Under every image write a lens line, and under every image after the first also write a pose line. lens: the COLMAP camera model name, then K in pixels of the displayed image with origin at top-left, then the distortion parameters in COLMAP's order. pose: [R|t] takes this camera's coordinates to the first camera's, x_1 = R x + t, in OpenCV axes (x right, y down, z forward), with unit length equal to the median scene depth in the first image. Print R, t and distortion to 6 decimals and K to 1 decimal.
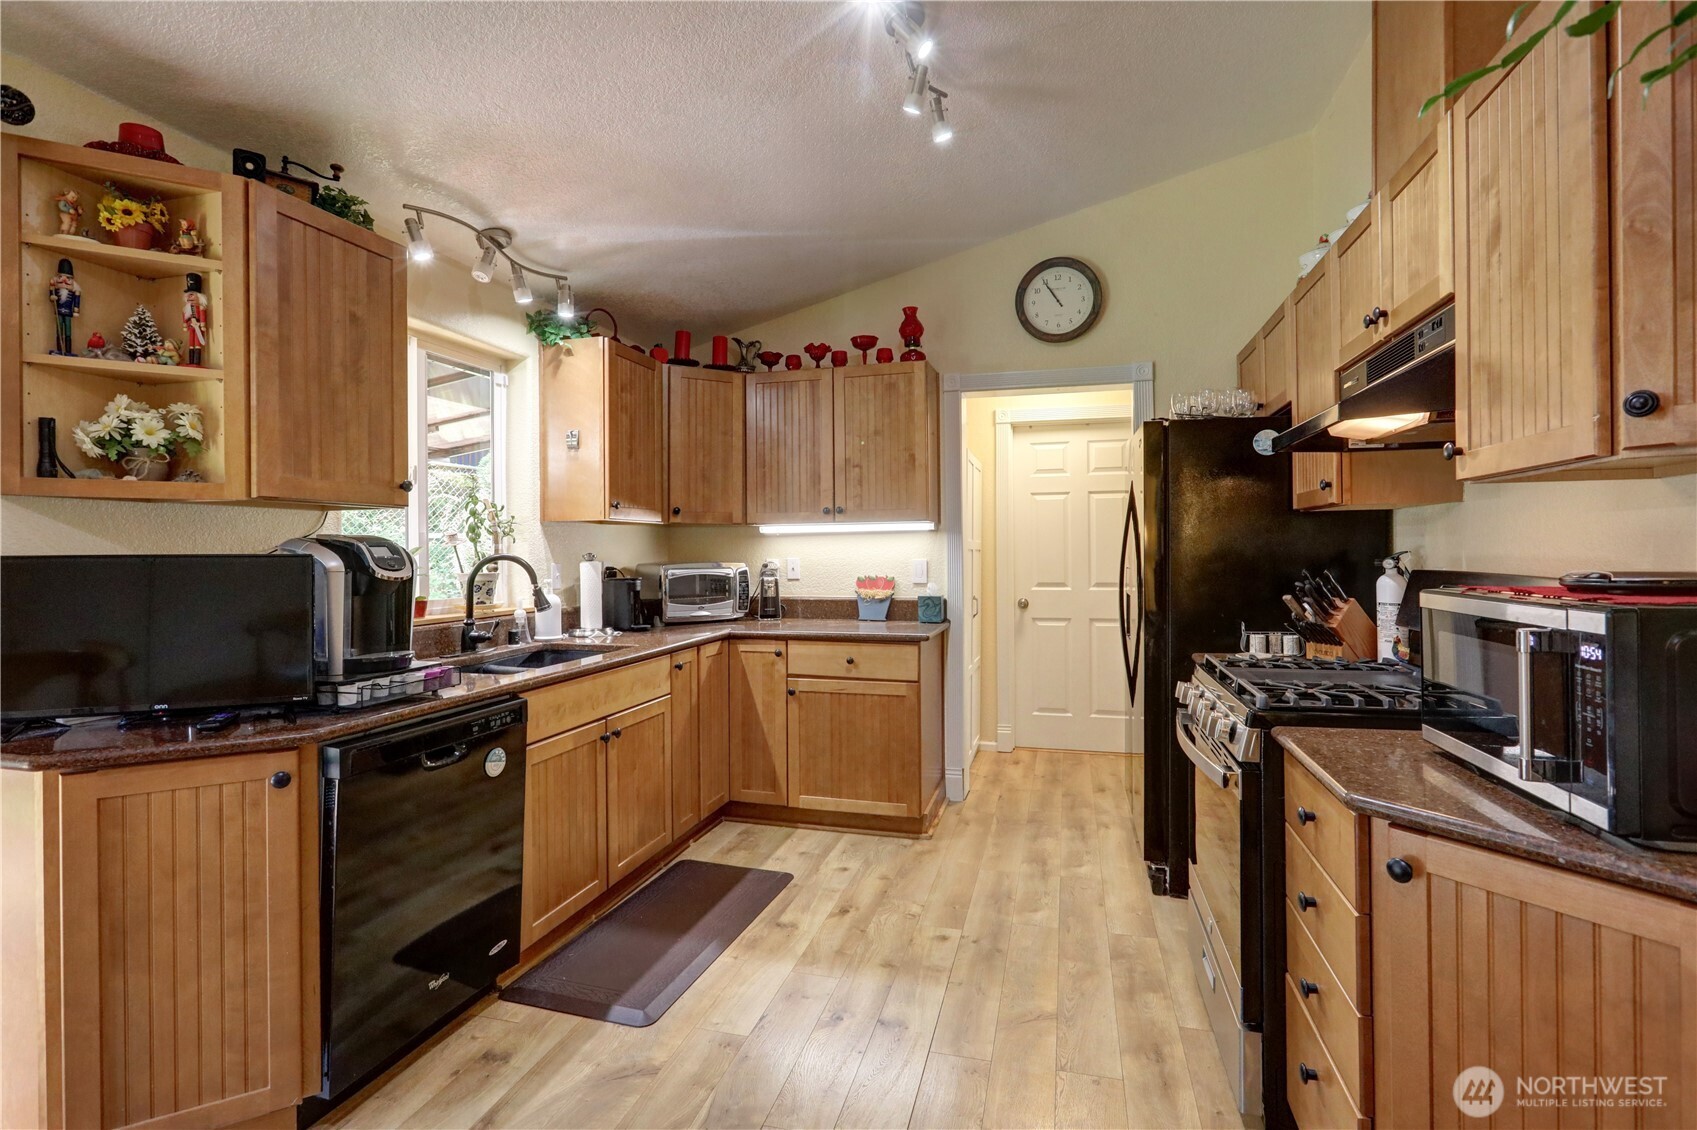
lens RADIAL K [[804.6, 0, 845.6], [0, 804.6, 556.9], [0, 0, 1]] dist [-0.025930, 0.024277]
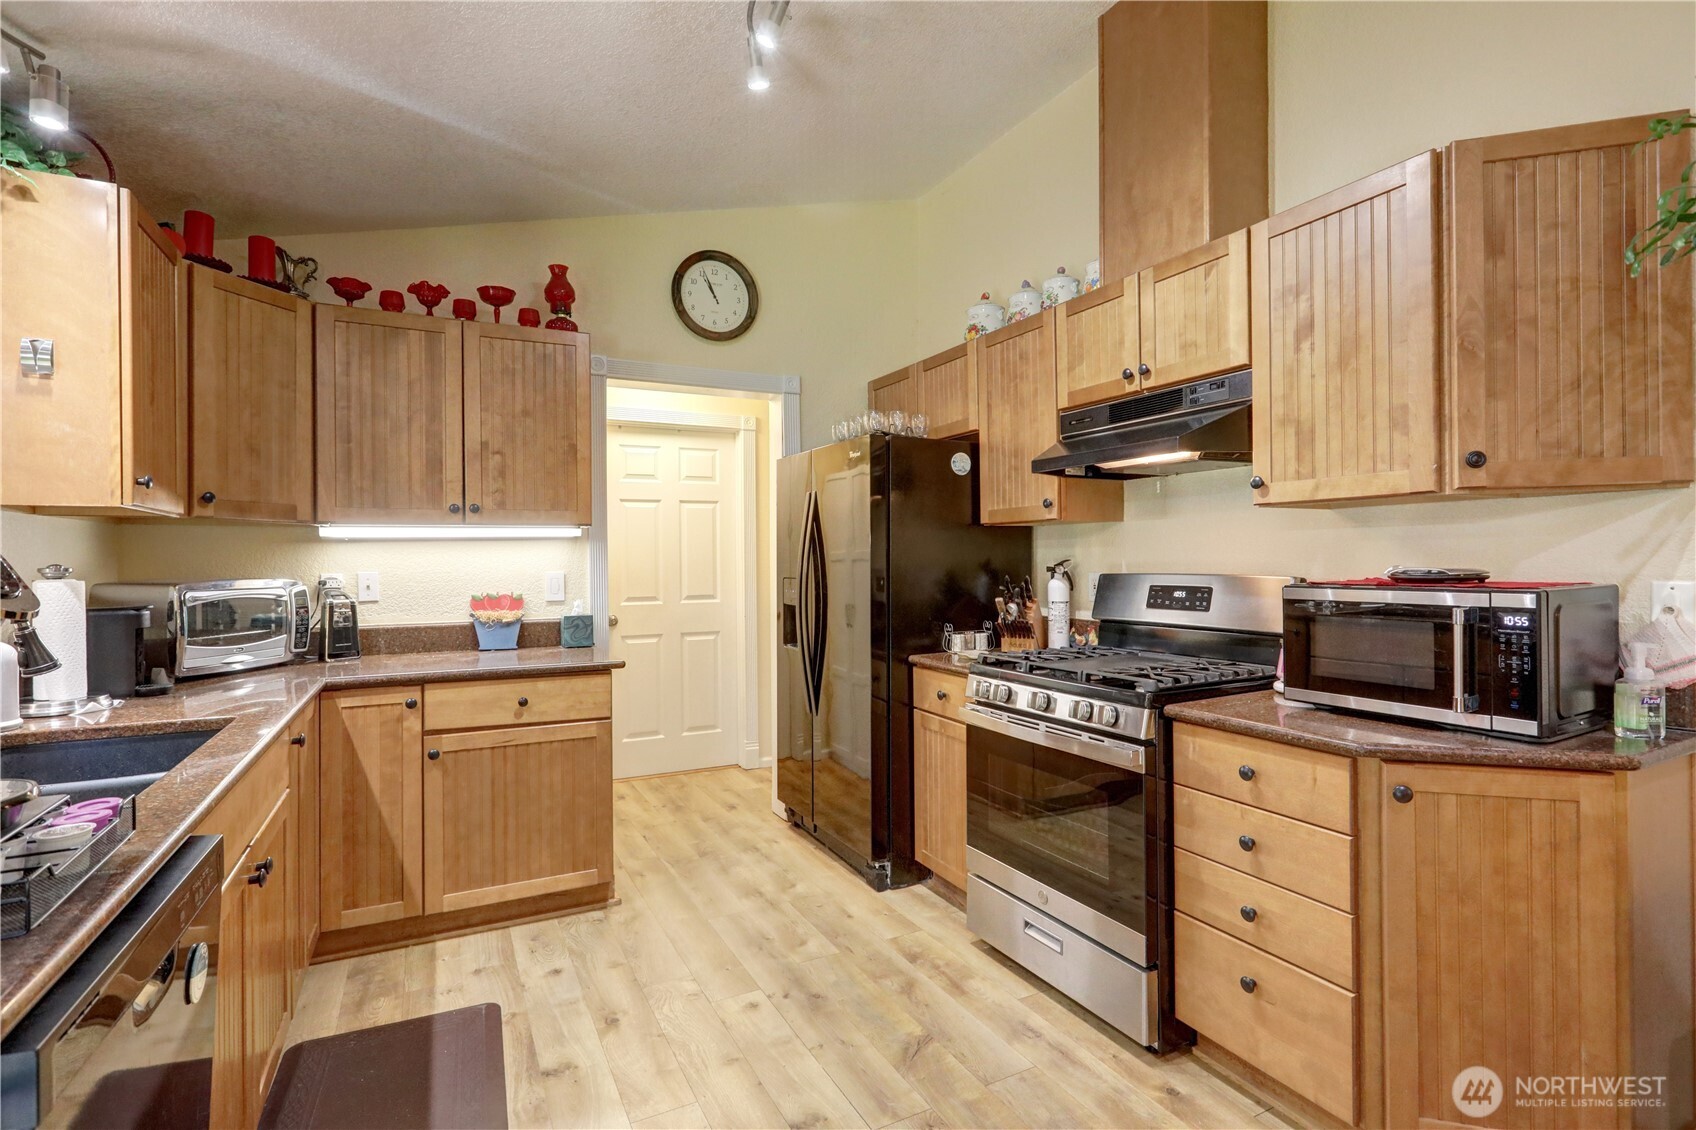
lens RADIAL K [[817.8, 0, 848.0], [0, 817.8, 565.0], [0, 0, 1]] dist [-0.000556, 0.007012]
pose [[0.735700, -0.003190, 0.677300, -0.287135], [0.008593, 0.999952, -0.004624, 0.002627], [-0.677253, 0.009221, 0.735692, 0.196339]]
